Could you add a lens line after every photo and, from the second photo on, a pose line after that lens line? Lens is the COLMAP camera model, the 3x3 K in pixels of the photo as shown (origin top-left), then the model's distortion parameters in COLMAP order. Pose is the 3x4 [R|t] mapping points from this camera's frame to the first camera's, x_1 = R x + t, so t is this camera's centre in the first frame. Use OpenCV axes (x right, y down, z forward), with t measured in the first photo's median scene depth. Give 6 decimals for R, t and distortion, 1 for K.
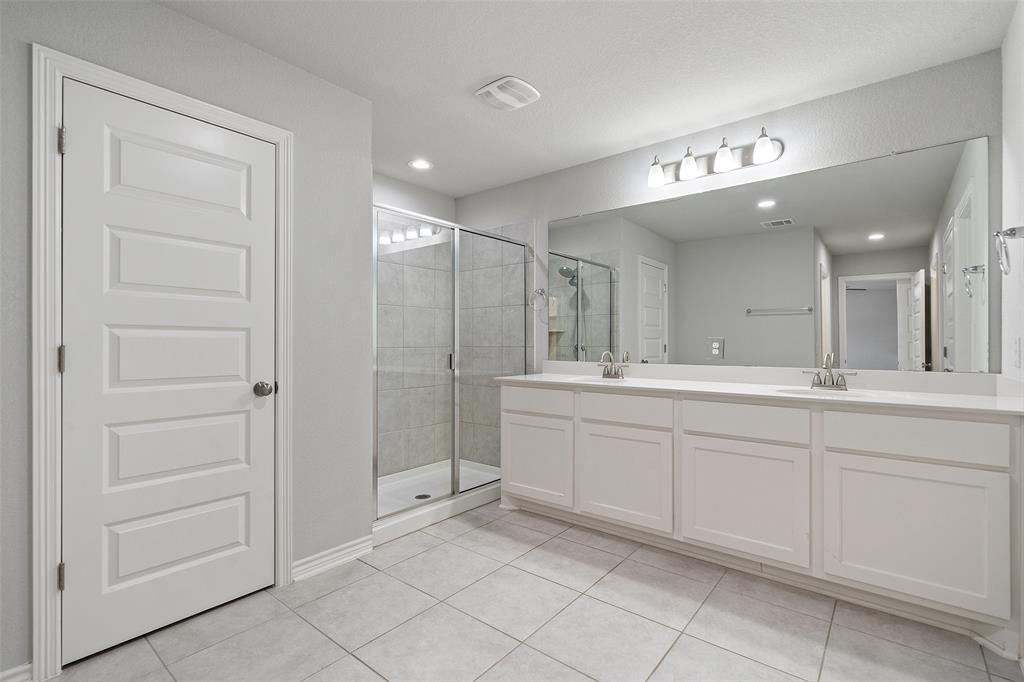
lens RADIAL K [[466.2, 0, 511.2], [0, 466.2, 344.2], [0, 0, 1]] dist [0.000810, 0.000824]
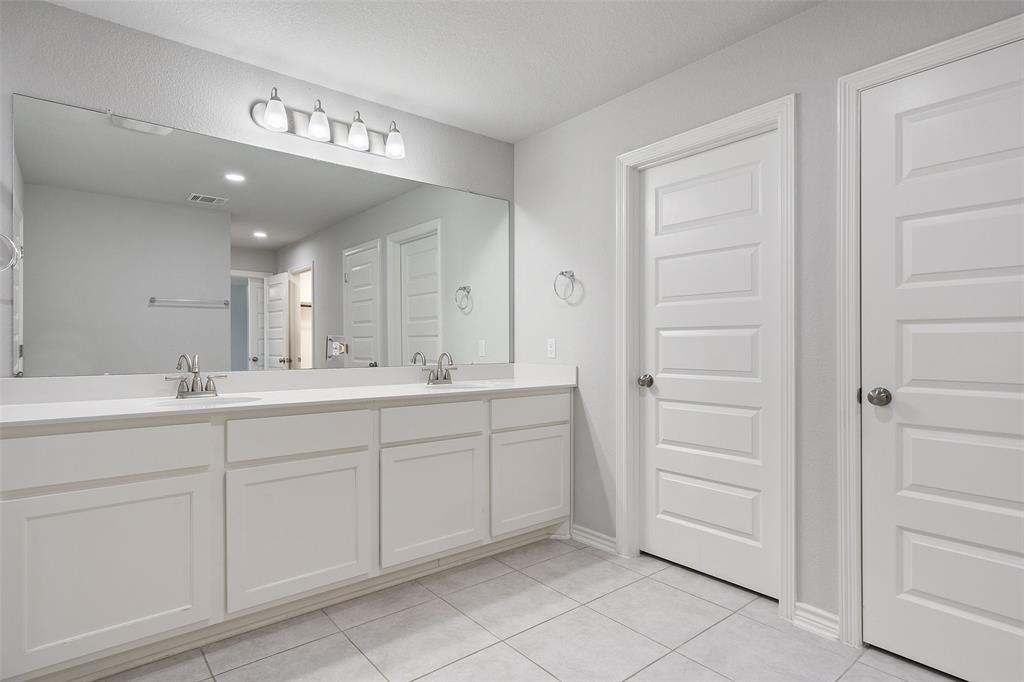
lens RADIAL K [[537.3, 0, 510.4], [0, 537.3, 341.9], [0, 0, 1]] dist [0.021107, -0.000253]
pose [[0.205038, 0.004789, 0.978742, -0.560337], [0.000581, 0.999987, -0.005015, 0.003014], [-0.978754, 0.001597, 0.205033, 0.576638]]
